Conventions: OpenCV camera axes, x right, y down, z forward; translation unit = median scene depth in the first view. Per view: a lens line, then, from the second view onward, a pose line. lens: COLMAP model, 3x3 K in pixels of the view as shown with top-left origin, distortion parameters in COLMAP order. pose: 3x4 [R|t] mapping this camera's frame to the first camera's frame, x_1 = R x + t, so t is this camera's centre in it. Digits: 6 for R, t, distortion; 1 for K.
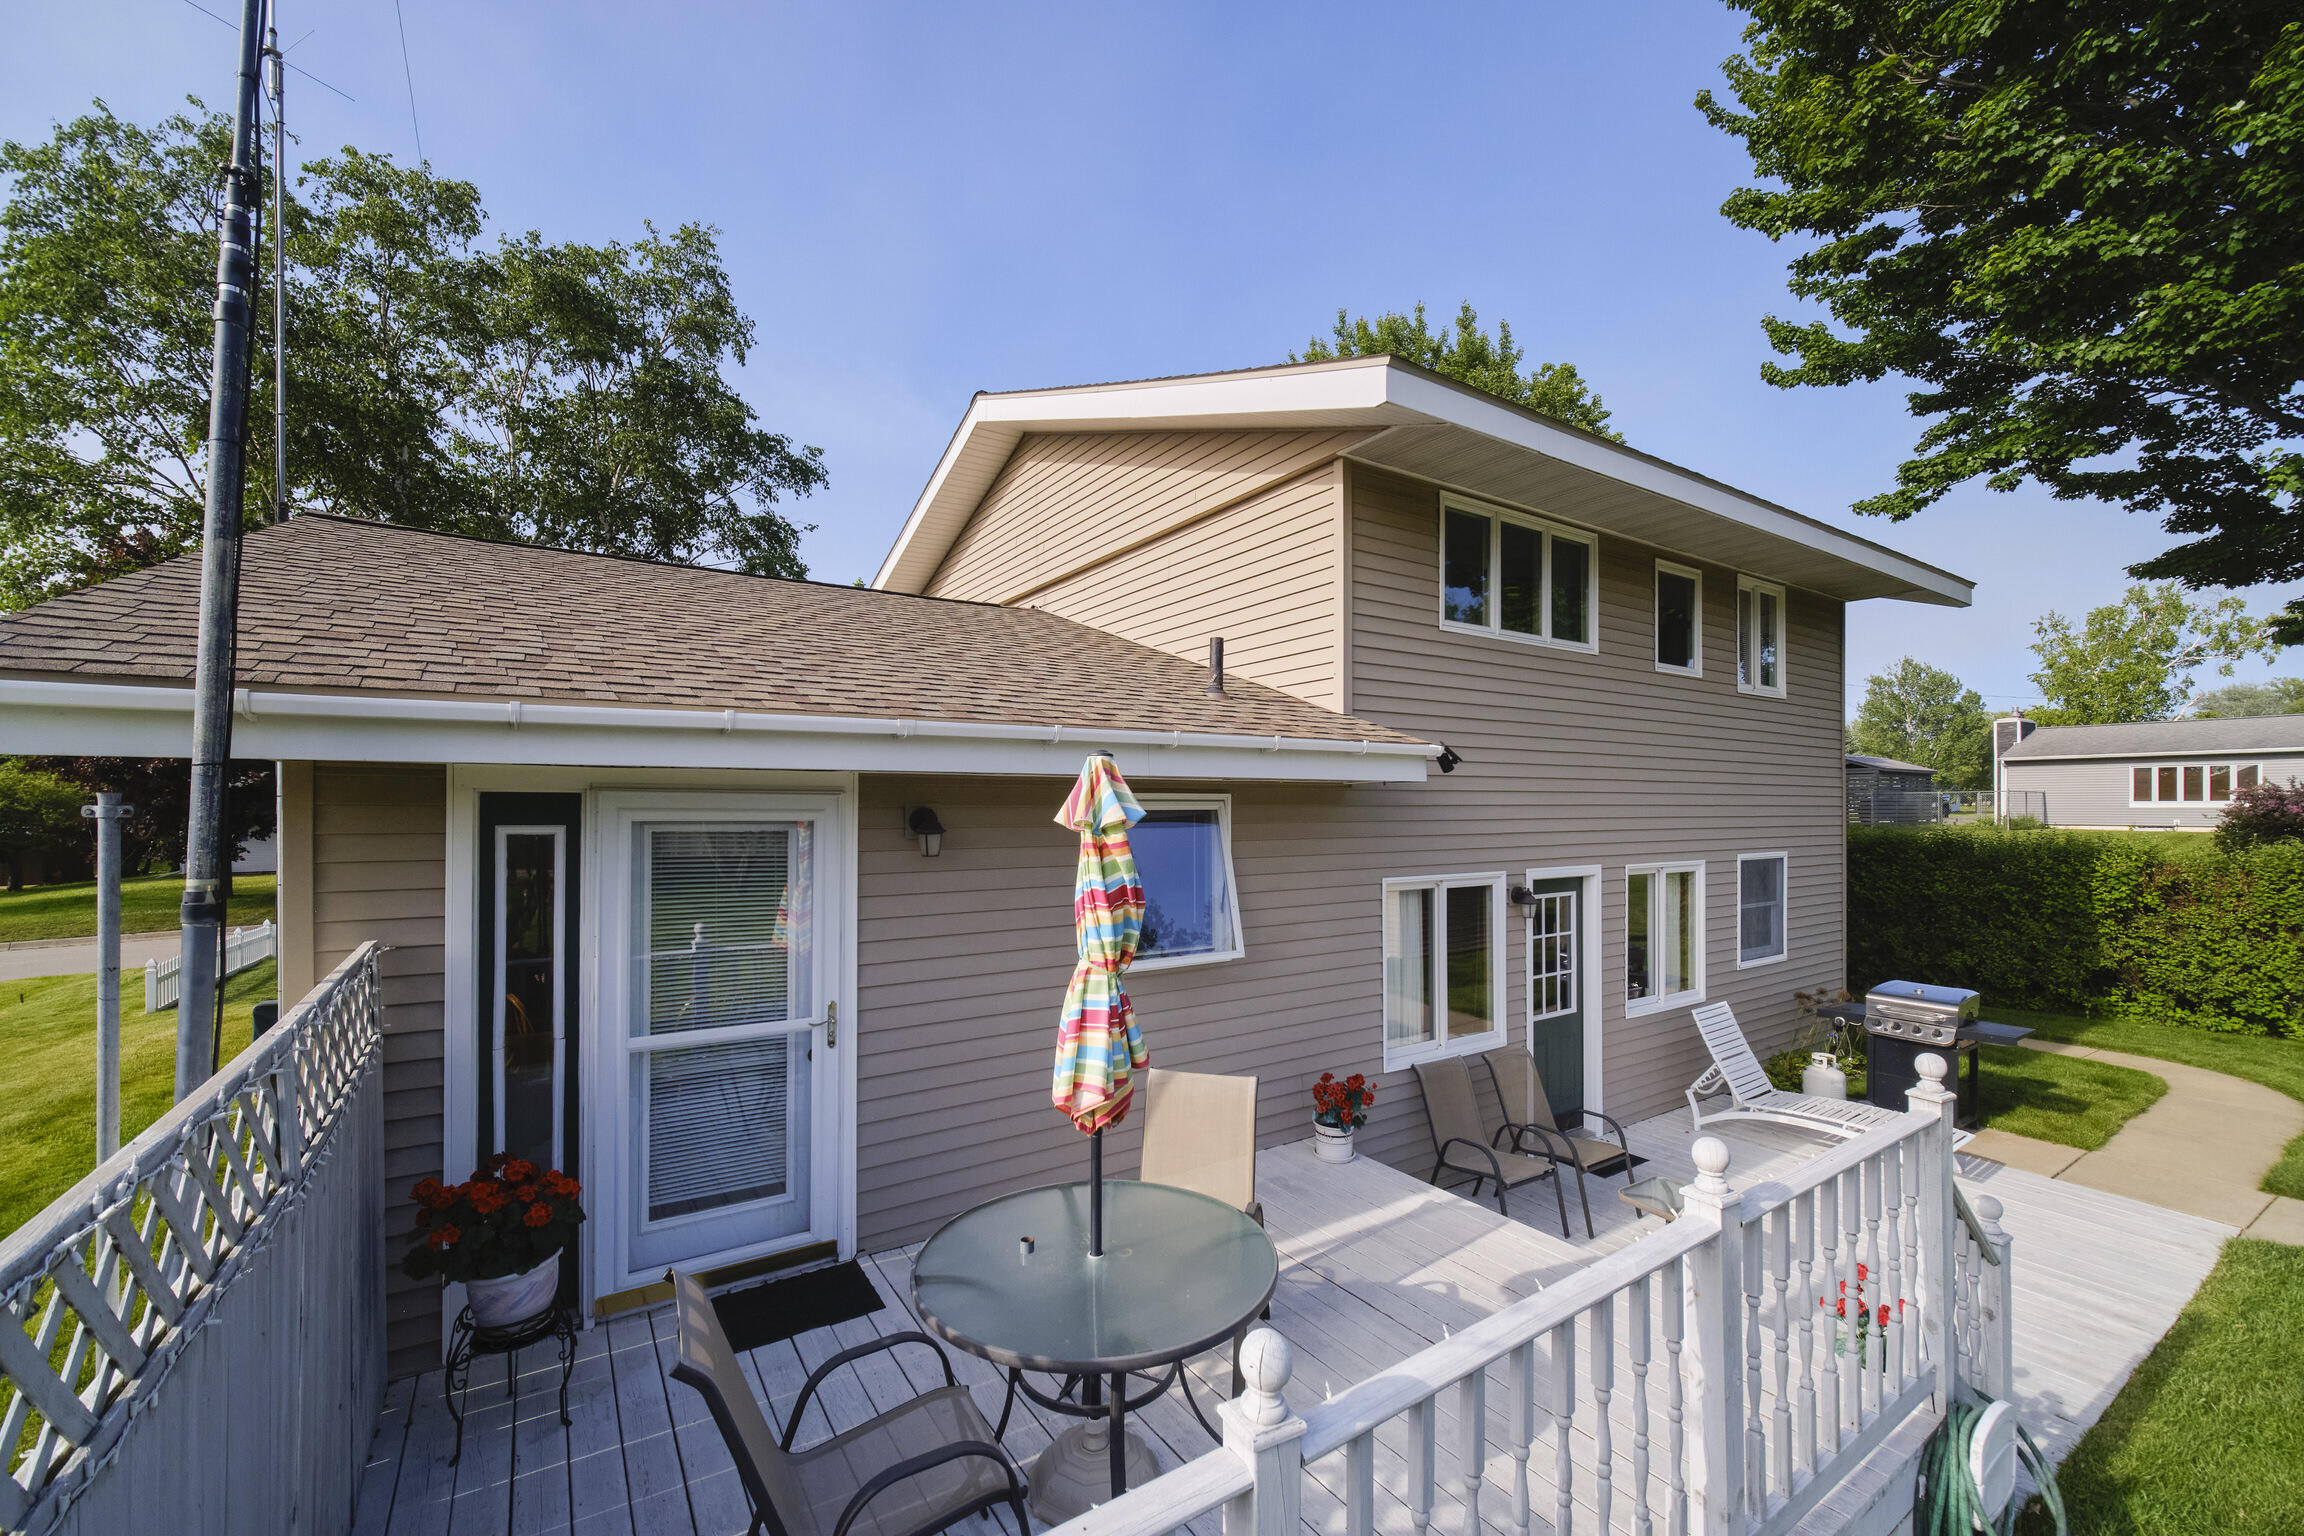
lens RADIAL K [[918.8, 0, 1161.6], [0, 918.8, 799.0], [0, 0, 1]] dist [-0.001863, -0.000232]
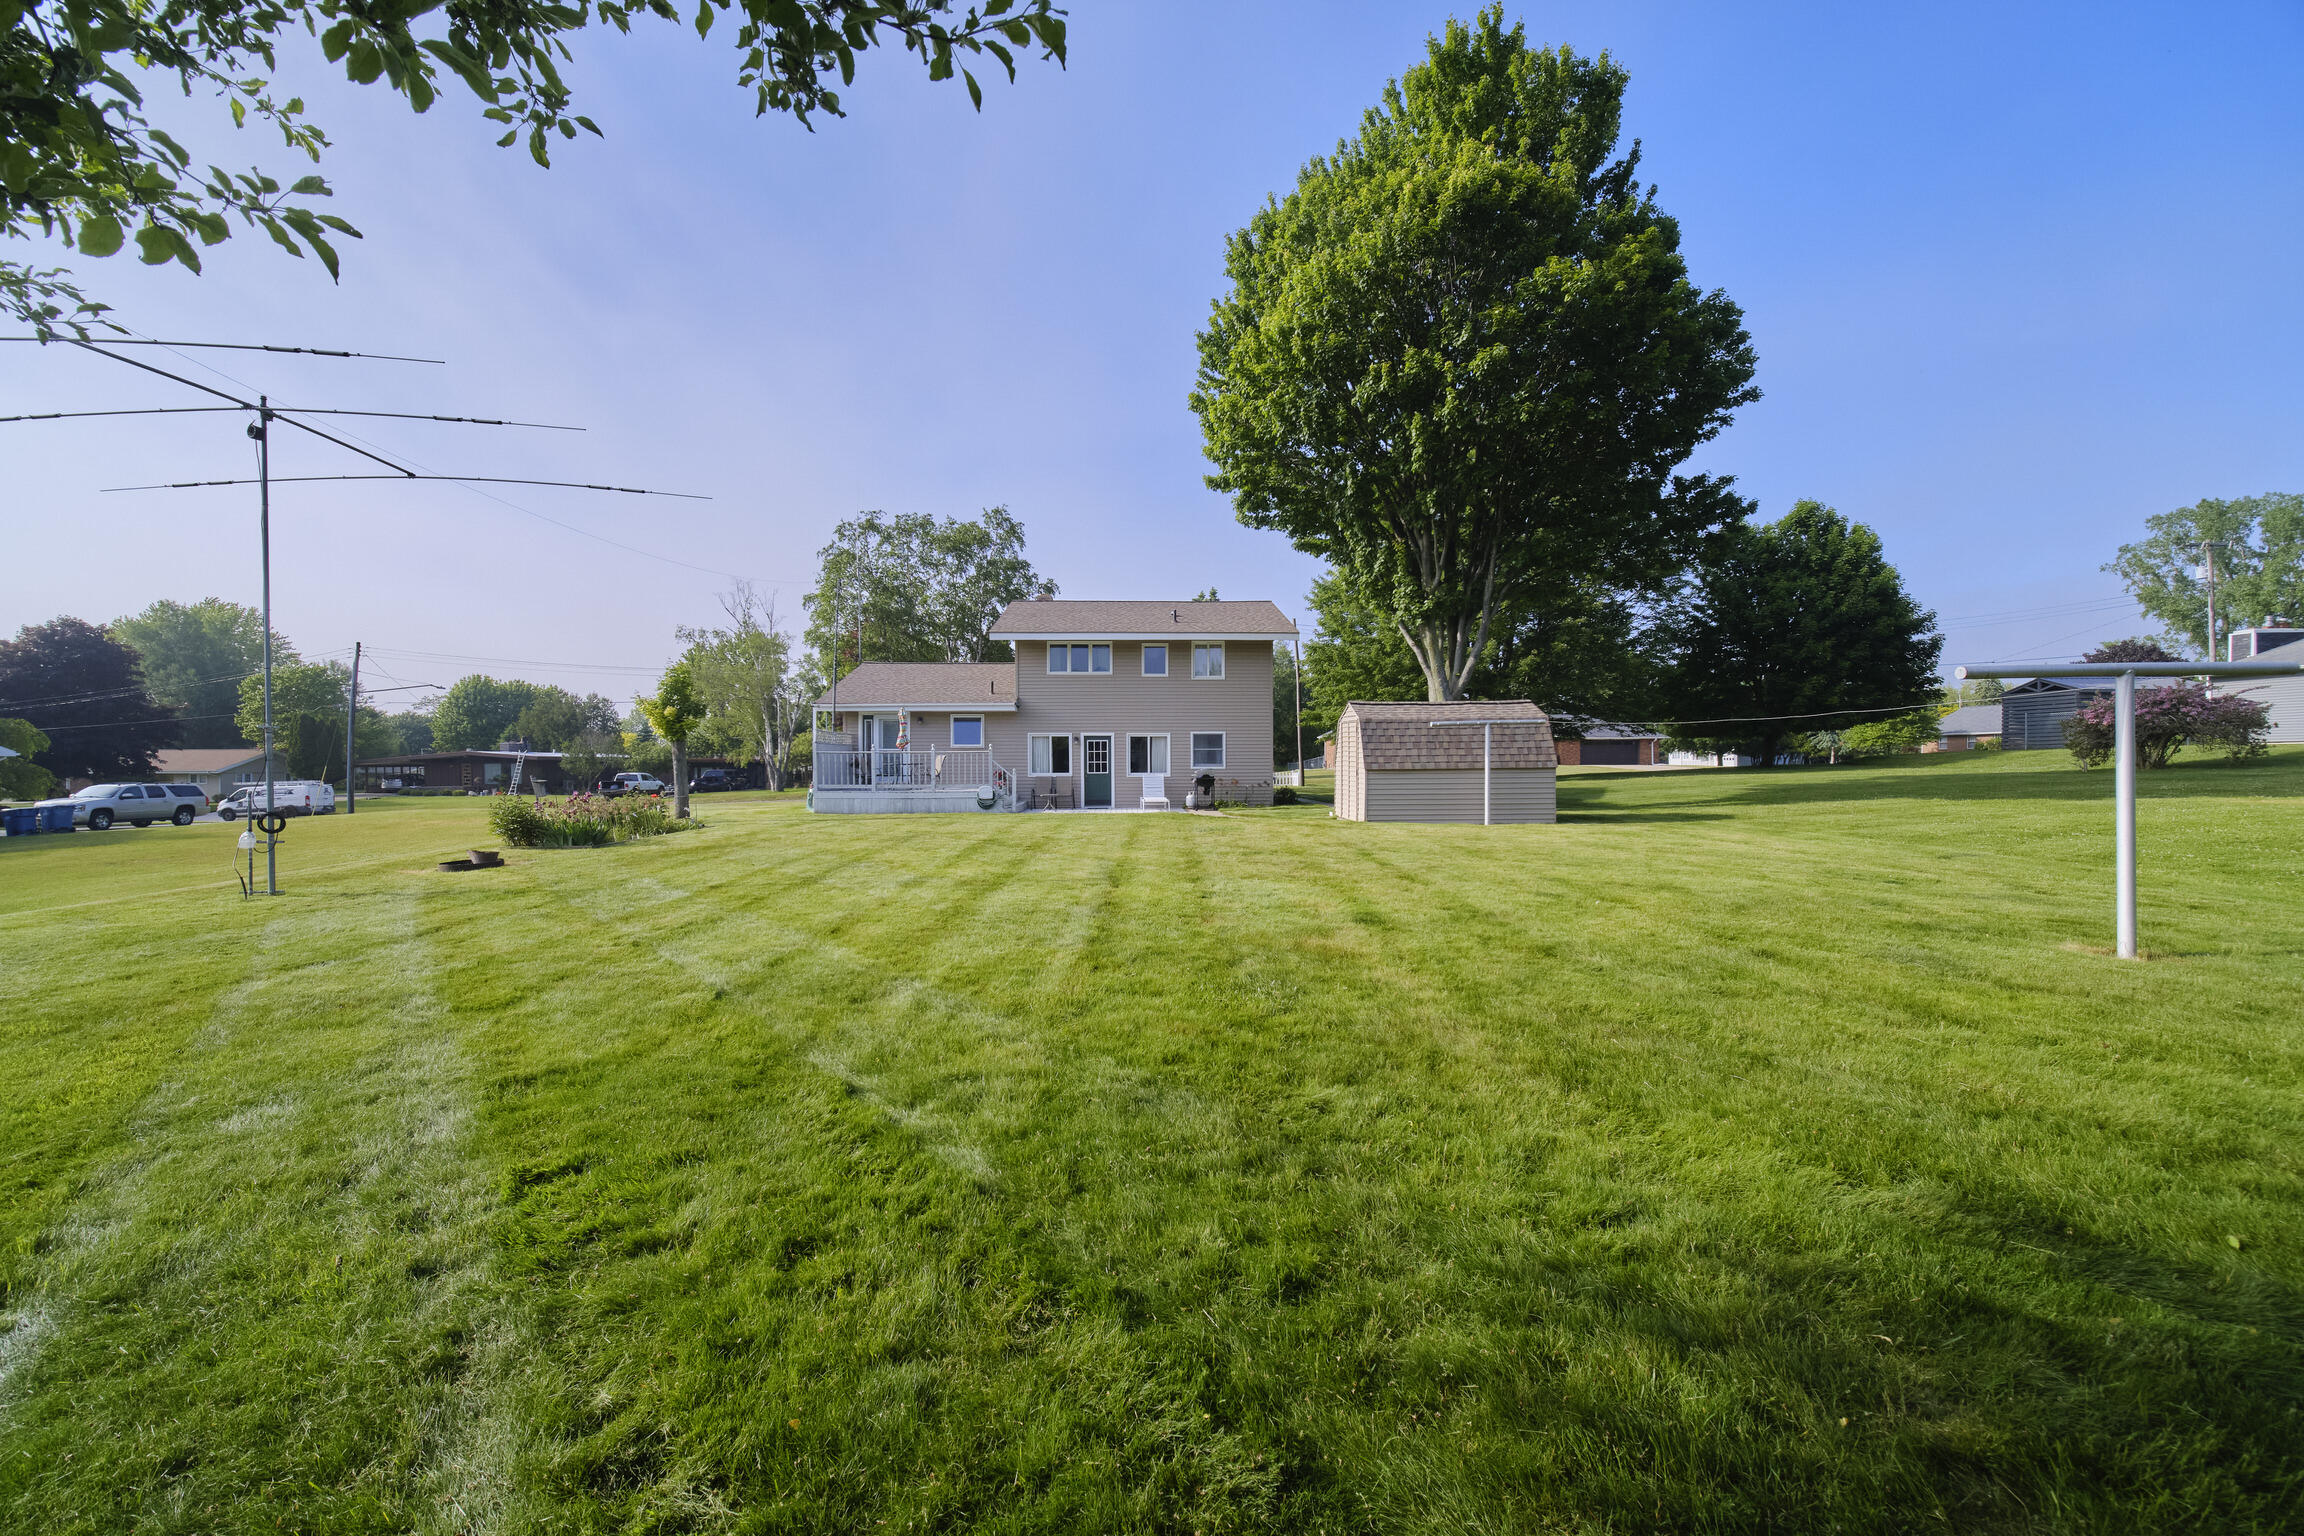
lens RADIAL K [[938.9, 0, 1190.9], [0, 938.9, 771.8], [0, 0, 1]] dist [-0.002550, -0.000604]
pose [[0.853125, 0.008280, -0.521641, 1.844174], [0.007040, 0.999600, 0.027381, 0.088106], [0.521659, -0.027032, 0.852726, -1.387231]]
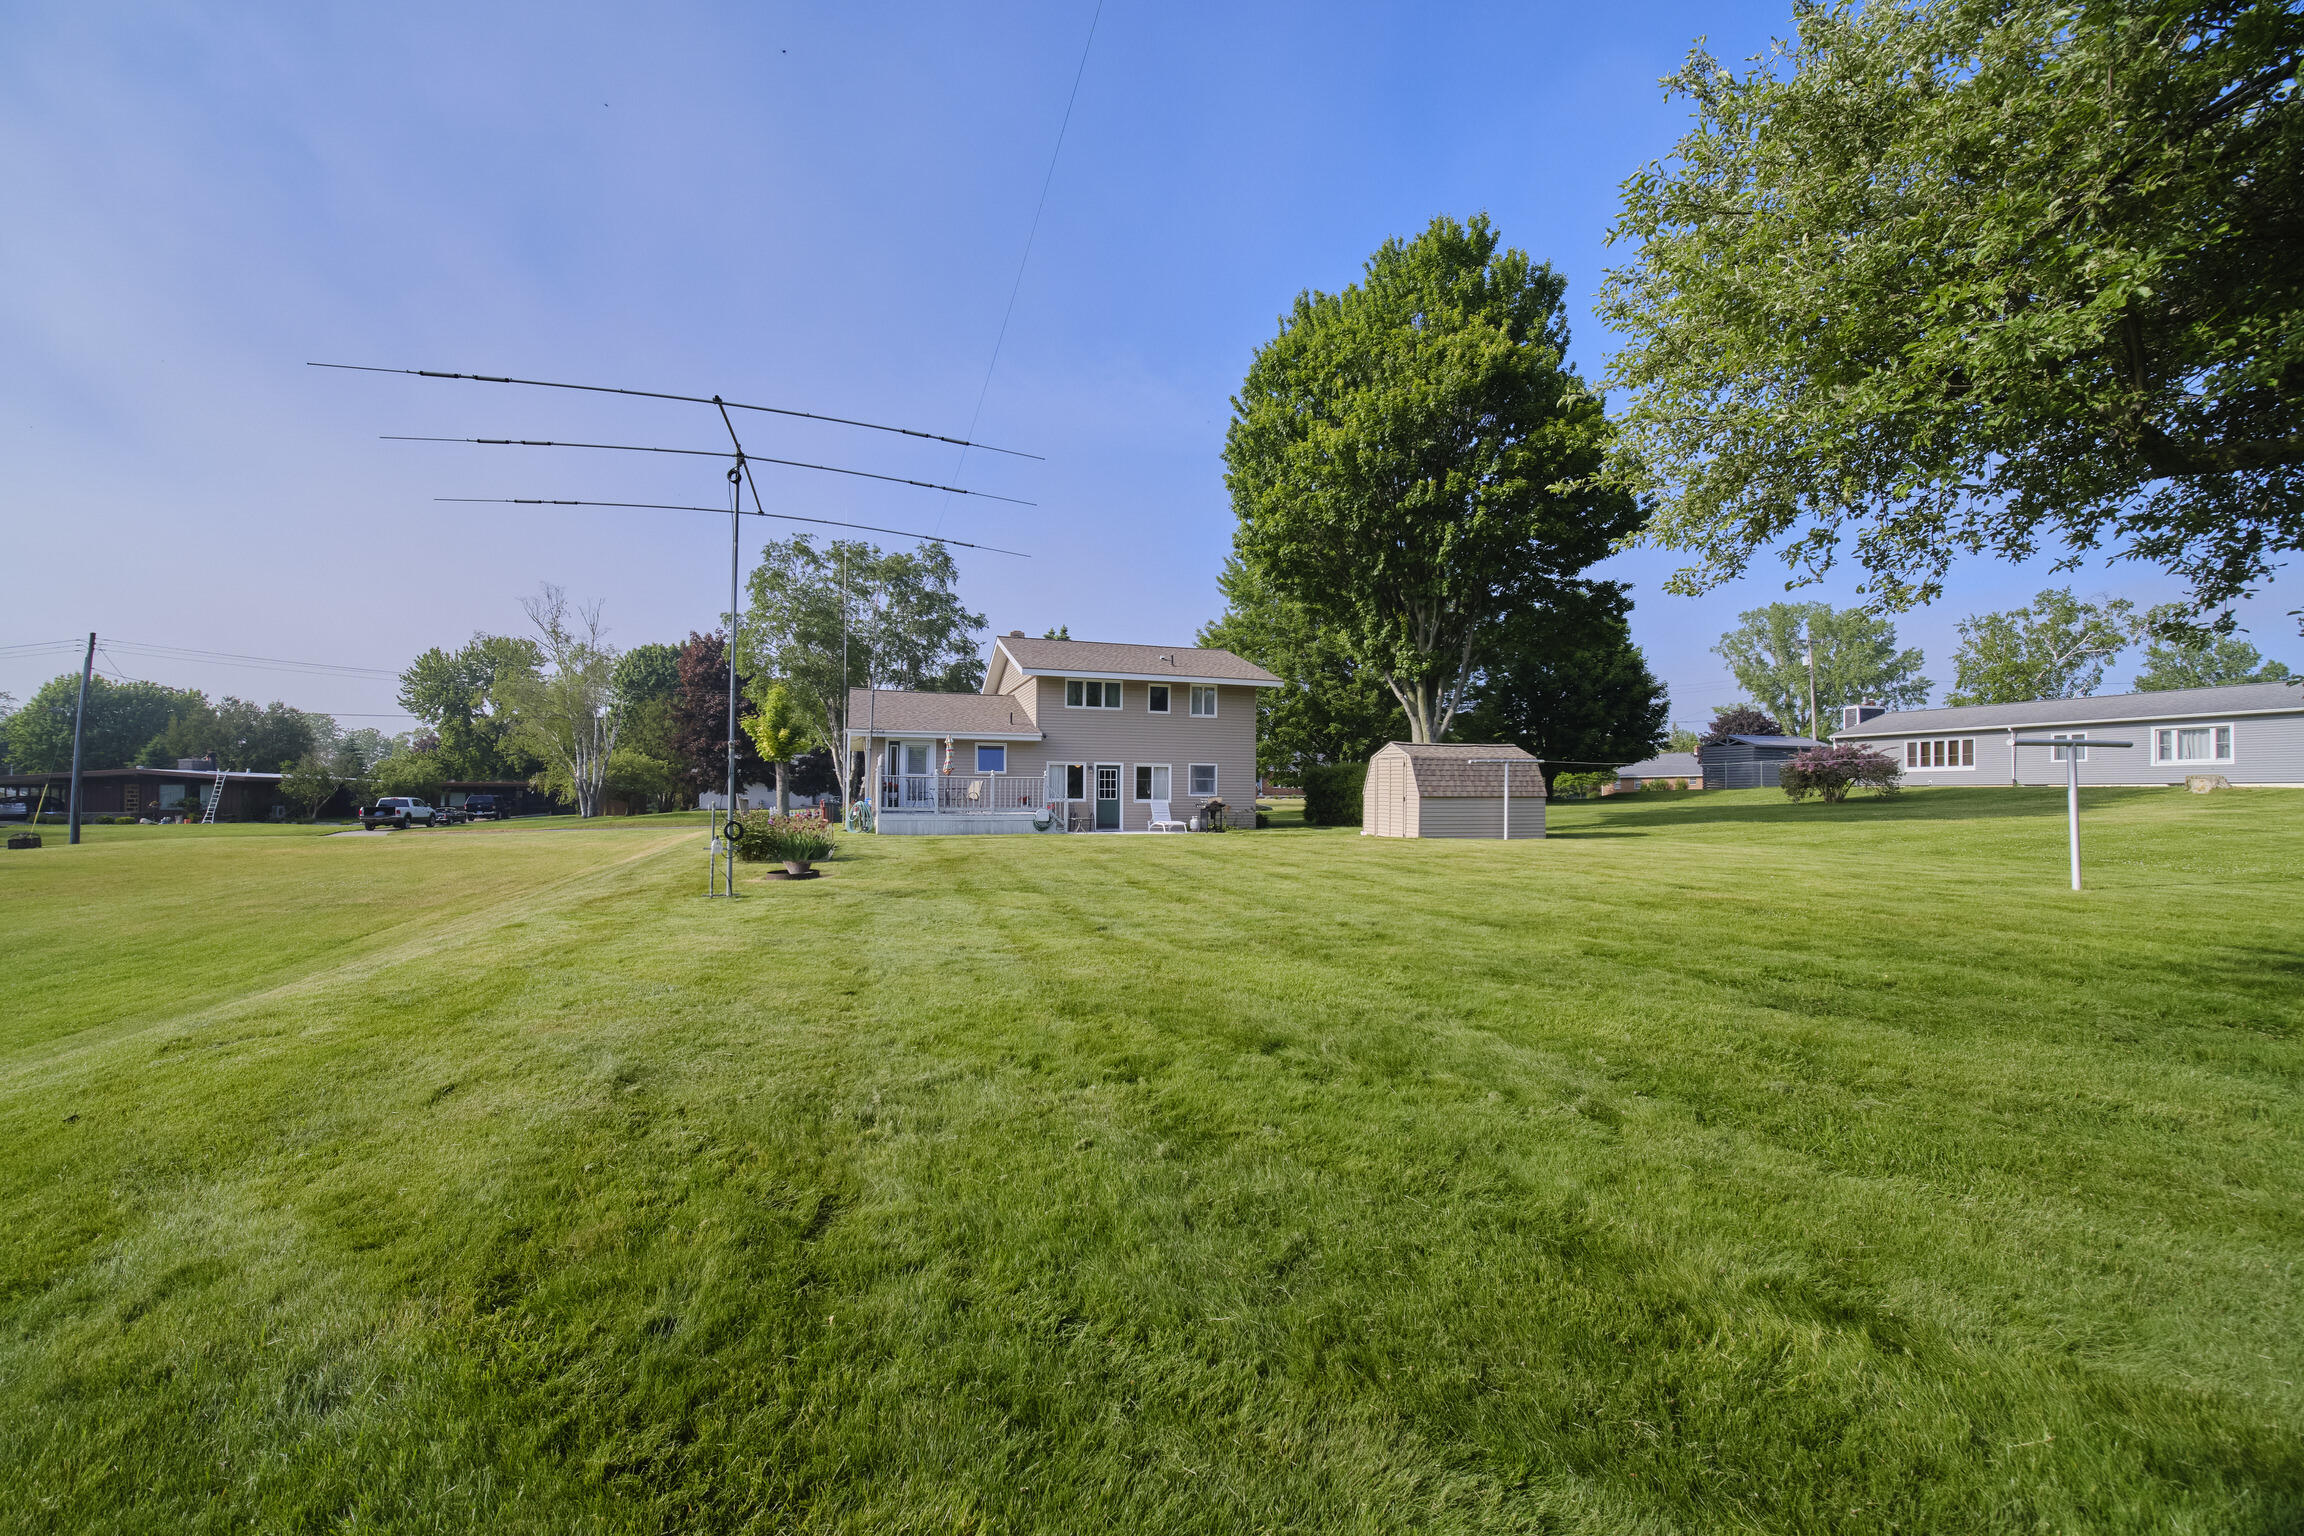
lens RADIAL K [[938.9, 0, 1190.9], [0, 938.9, 771.8], [0, 0, 1]] dist [-0.002550, -0.000604]
pose [[0.967310, 0.005638, -0.253535, 1.246485], [-0.008113, 0.999929, -0.008714, 0.100224], [0.253468, 0.010486, 0.967287, -2.005808]]
